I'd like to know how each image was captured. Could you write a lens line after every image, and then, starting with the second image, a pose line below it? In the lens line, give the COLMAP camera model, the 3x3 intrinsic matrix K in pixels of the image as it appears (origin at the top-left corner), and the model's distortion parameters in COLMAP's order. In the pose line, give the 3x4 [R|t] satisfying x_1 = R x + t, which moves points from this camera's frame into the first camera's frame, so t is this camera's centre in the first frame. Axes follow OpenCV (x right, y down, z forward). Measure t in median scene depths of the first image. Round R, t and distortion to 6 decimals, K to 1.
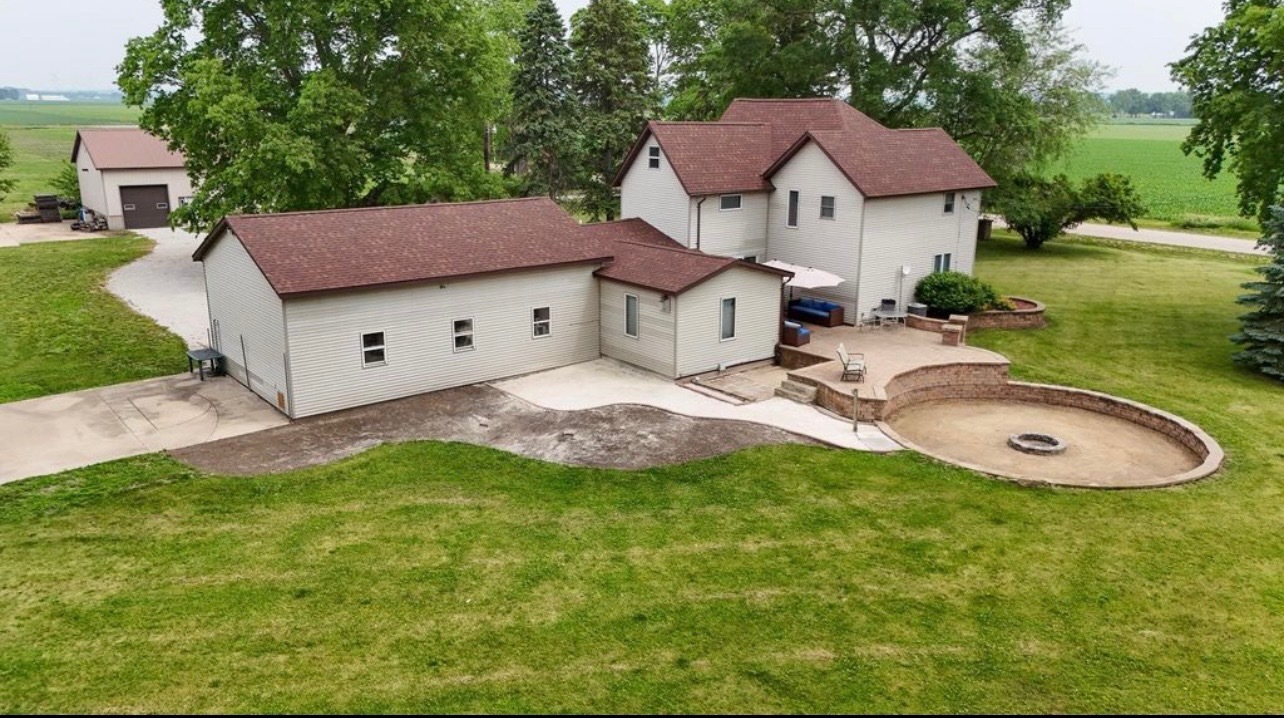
lens RADIAL K [[955.3, 0, 642.0], [0, 955.3, 359.0], [0, 0, 1]] dist [0.007017, 0.001728]
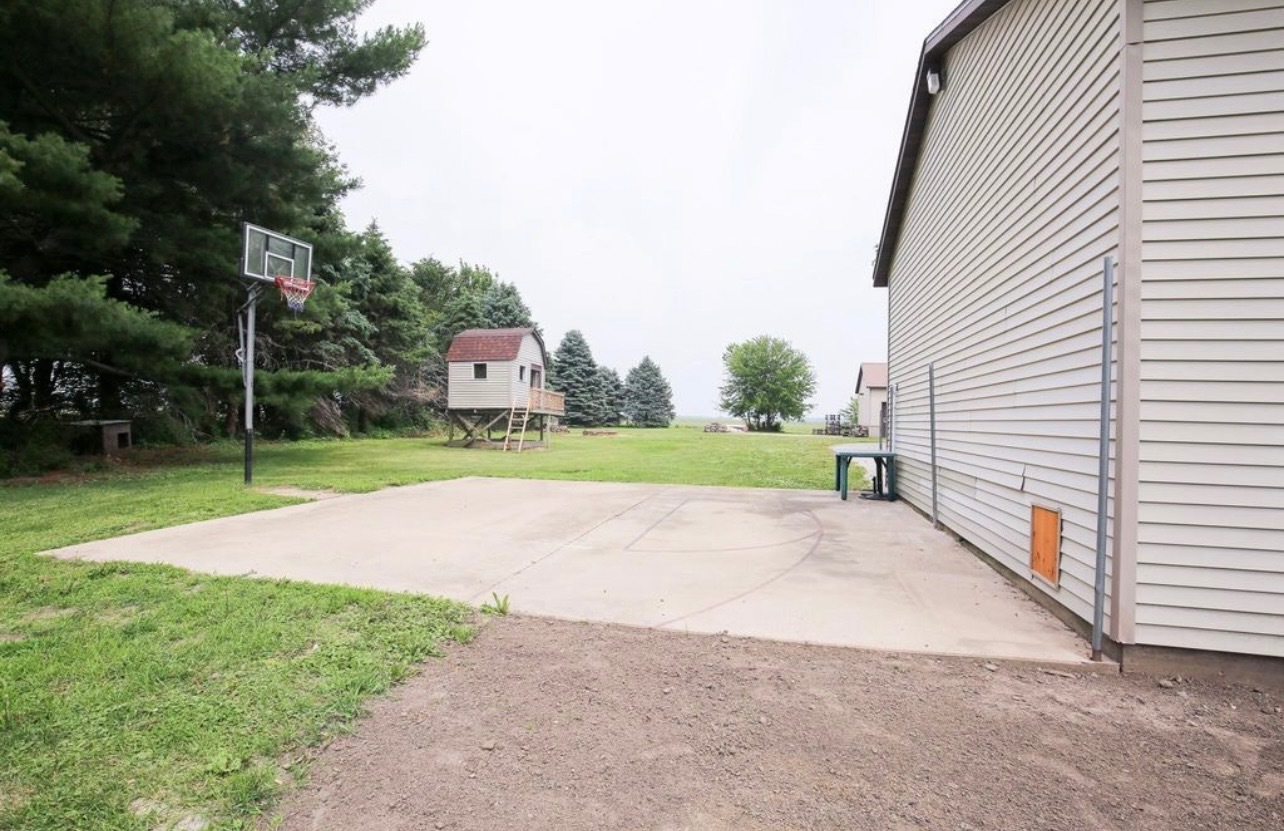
lens RADIAL K [[582.0, 0, 642.0], [0, 582.0, 415.5], [0, 0, 1]] dist [-0.001725, -0.000255]
pose [[0.595703, 0.000986, -0.803204, -0.328564], [-0.222026, 0.961237, -0.163488, 0.058870], [0.771908, 0.275723, 0.572830, 0.851034]]
